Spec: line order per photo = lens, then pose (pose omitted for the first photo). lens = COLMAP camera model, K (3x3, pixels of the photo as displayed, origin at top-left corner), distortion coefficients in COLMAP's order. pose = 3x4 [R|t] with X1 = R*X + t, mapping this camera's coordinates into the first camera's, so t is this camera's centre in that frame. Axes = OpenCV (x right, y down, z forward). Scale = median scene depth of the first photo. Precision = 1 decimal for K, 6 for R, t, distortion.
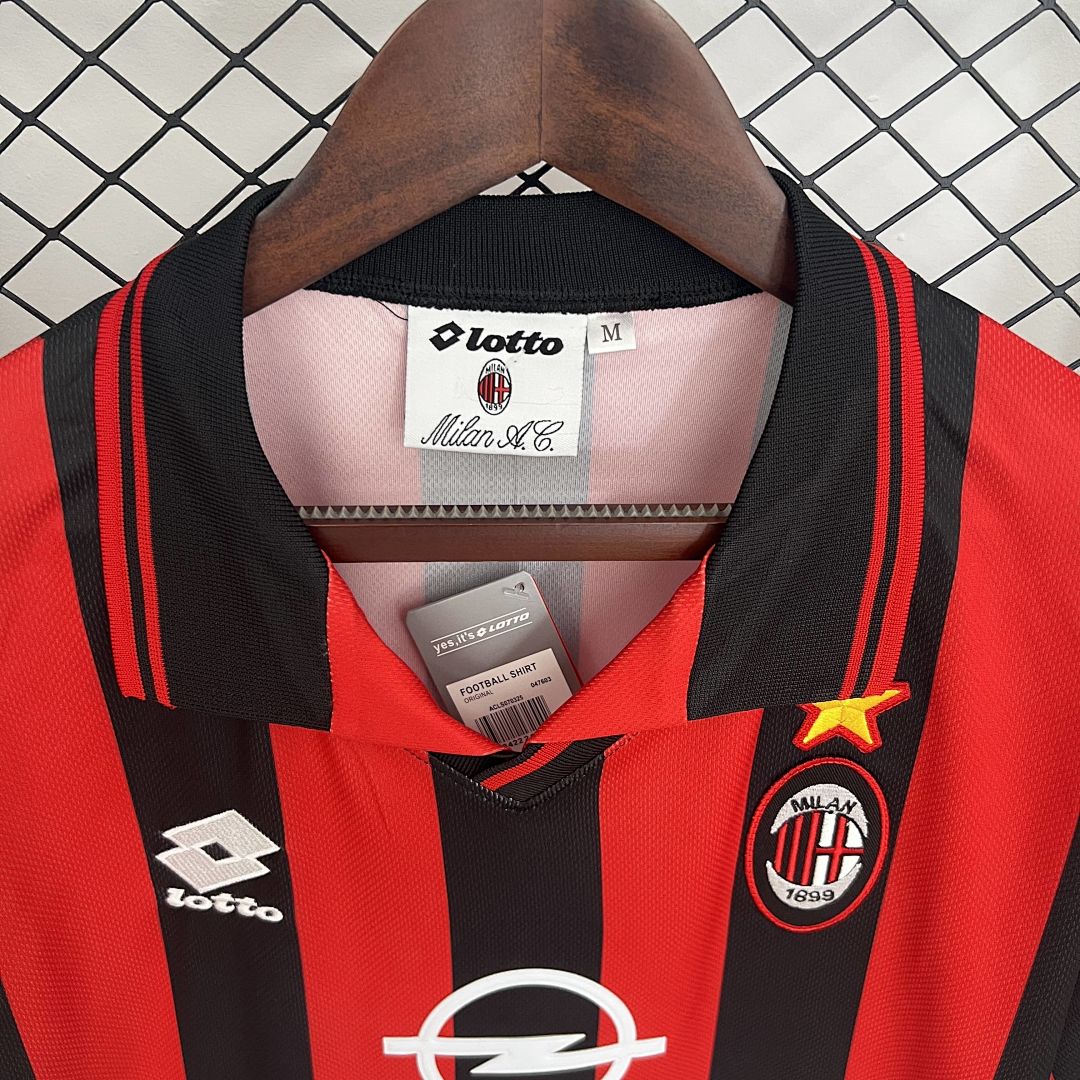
lens RADIAL K [[1085.0, 0, 540.0], [0, 1085.0, 540.0], [0, 0, 1]] dist [0.079892, -0.023555]
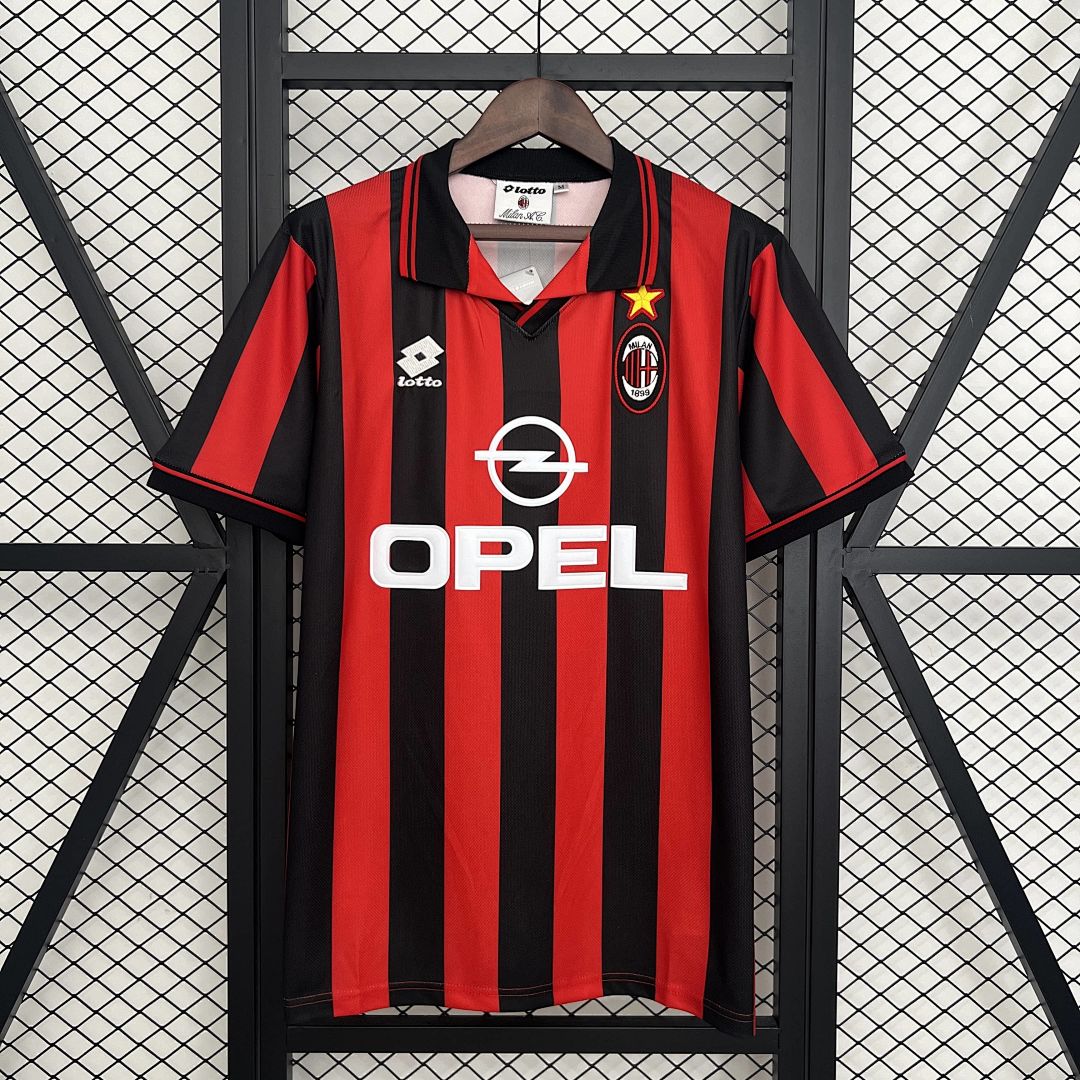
lens RADIAL K [[1085.0, 0, 540.0], [0, 1085.0, 540.0], [0, 0, 1]] dist [0.079892, -0.023555]
pose [[0.999873, 0.003643, -0.015493, 0.051086], [-0.009860, 0.905938, -0.423296, 1.841935], [0.012494, 0.423395, 0.905859, -1.270951]]
